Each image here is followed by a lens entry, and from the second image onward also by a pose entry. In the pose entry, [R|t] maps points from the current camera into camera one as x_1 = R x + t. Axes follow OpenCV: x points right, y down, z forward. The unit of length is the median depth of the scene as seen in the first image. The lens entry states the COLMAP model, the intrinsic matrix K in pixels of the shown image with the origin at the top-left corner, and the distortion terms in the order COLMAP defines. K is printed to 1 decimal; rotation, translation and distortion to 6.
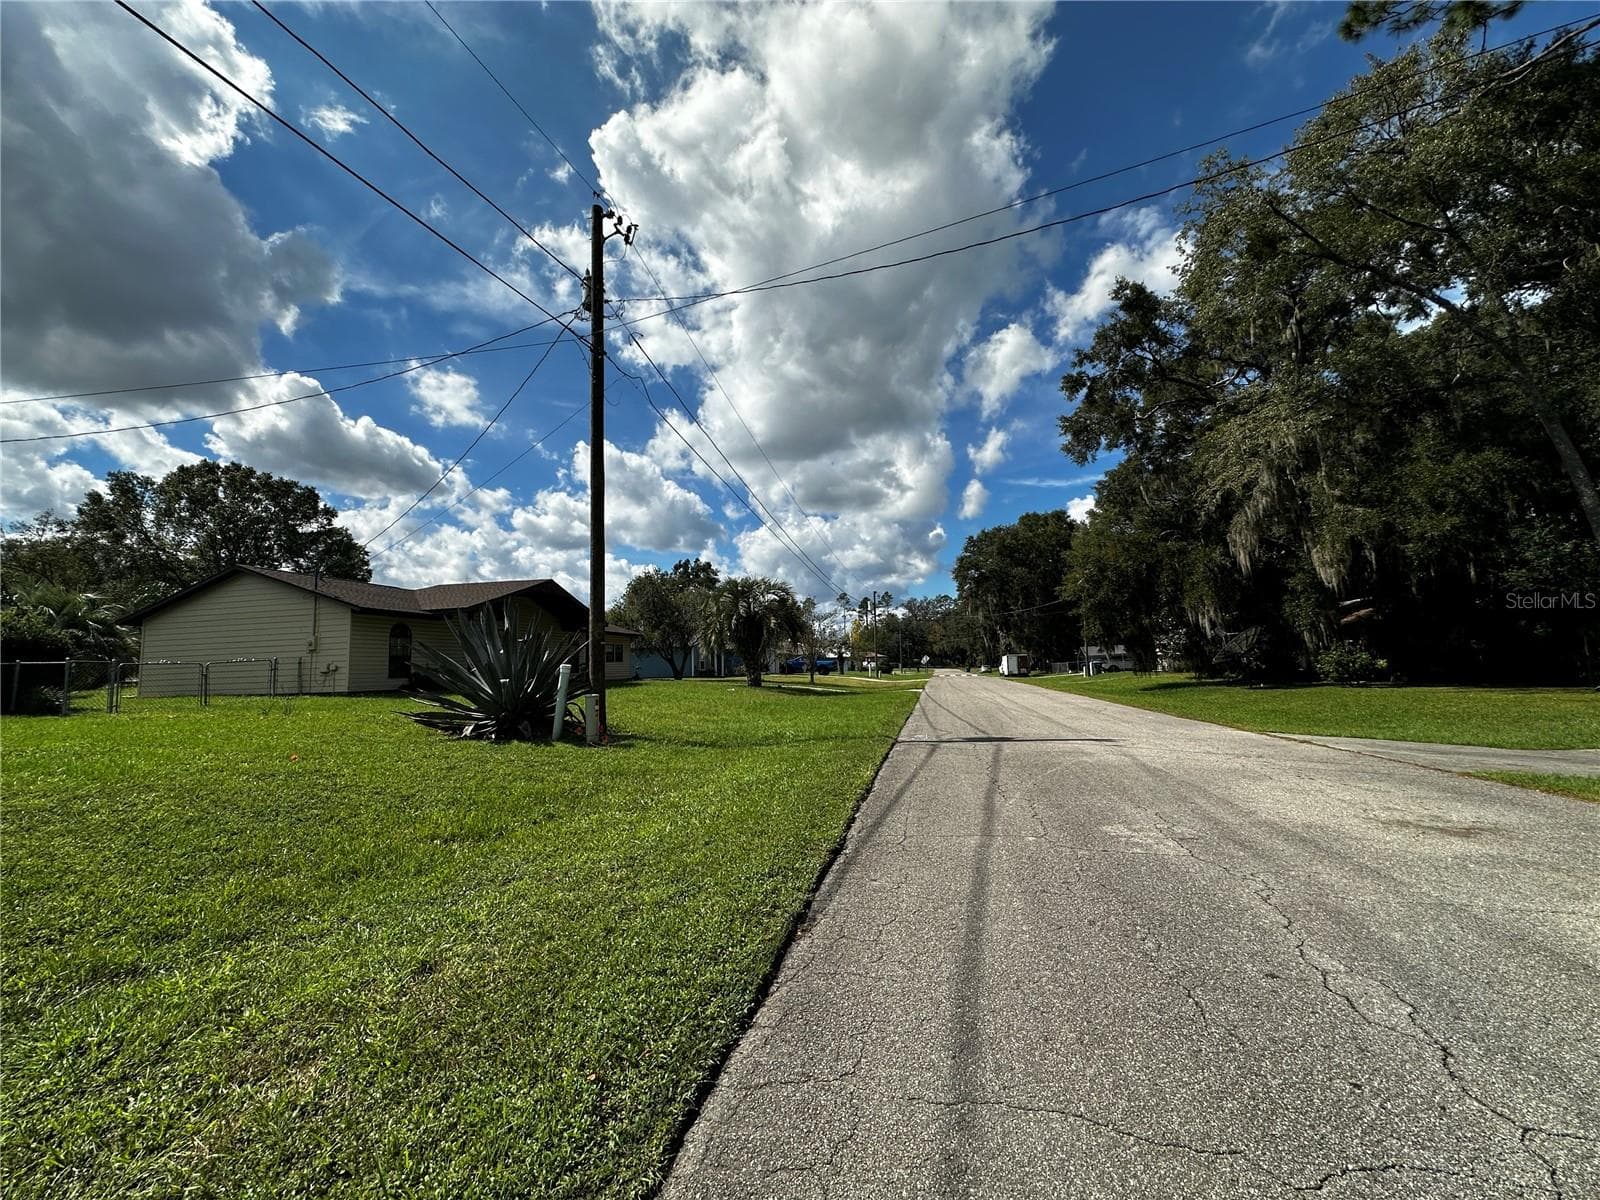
lens RADIAL K [[648.9, 0, 794.6], [0, 648.9, 592.9], [0, 0, 1]] dist [-0.002365, 0.000743]
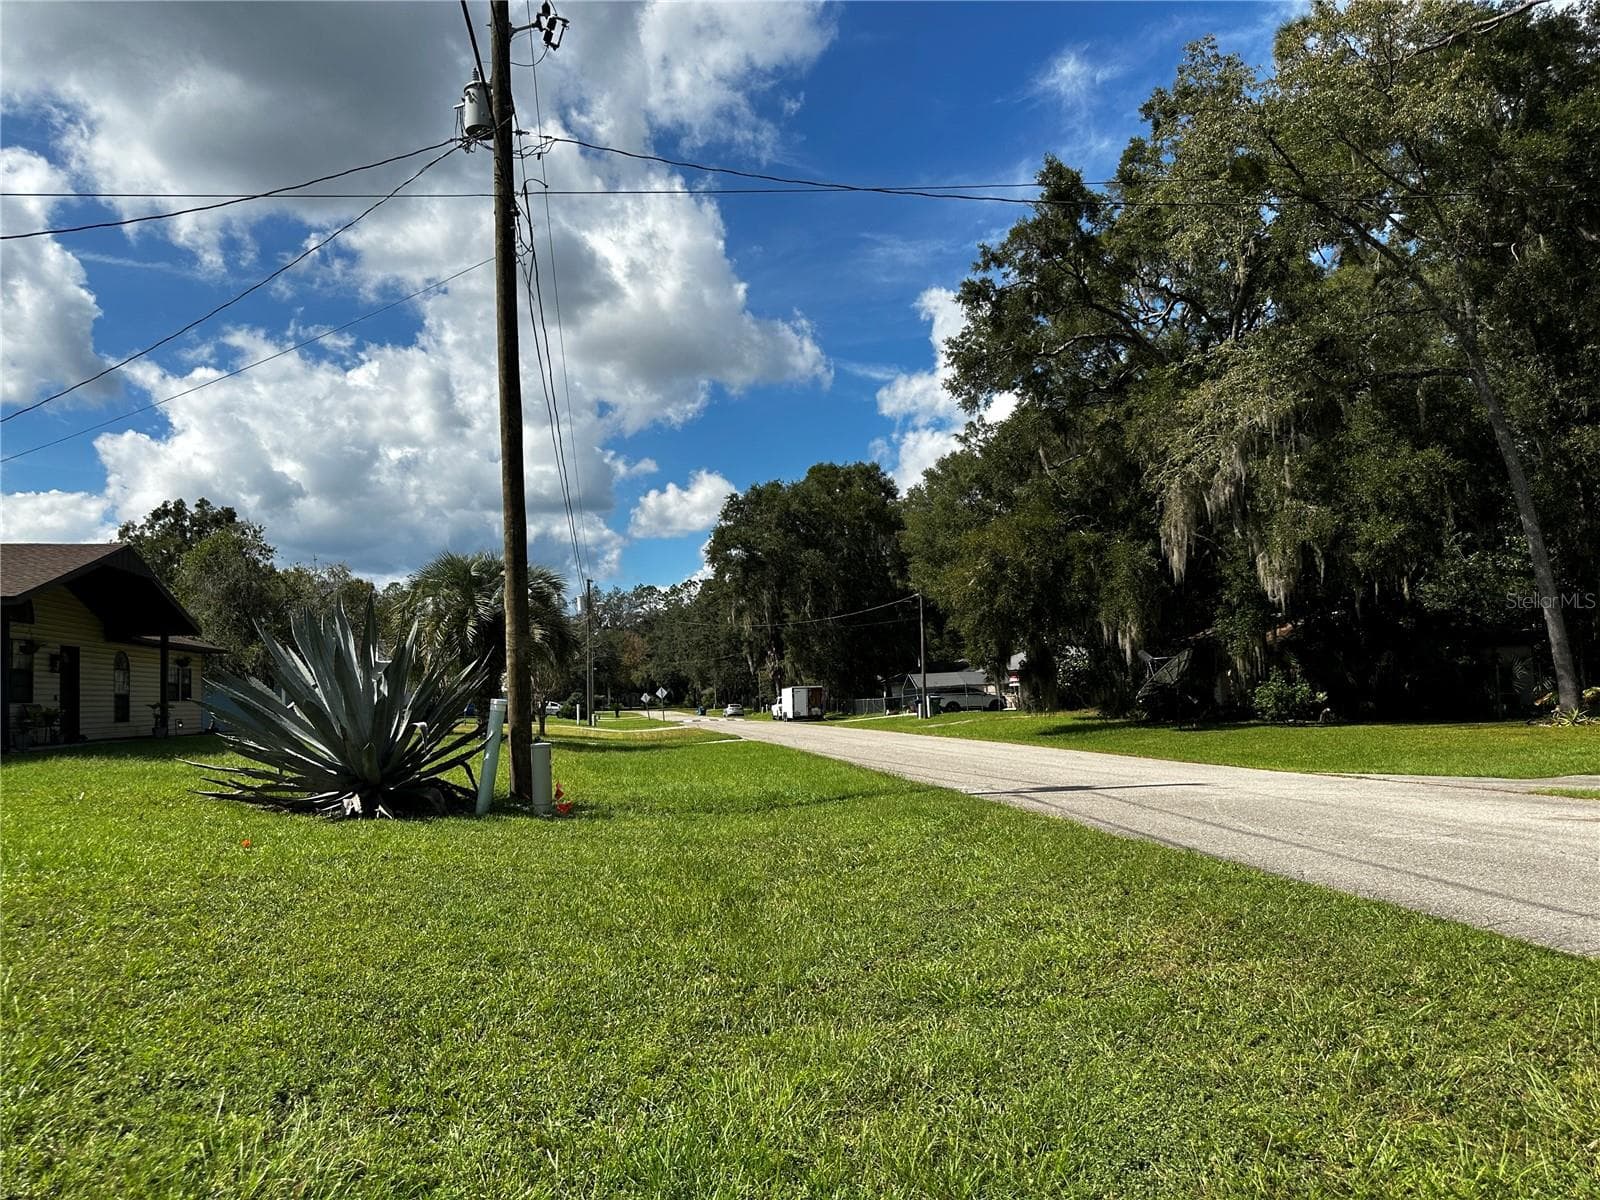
lens RADIAL K [[1130.6, 0, 795.1], [0, 1130.6, 619.4], [0, 0, 1]] dist [0.035000, -0.040790]
pose [[0.929651, 0.021956, 0.367787, -0.189484], [-0.035106, 0.998960, 0.029102, -0.006008], [-0.366765, -0.039966, 0.929455, -0.068162]]
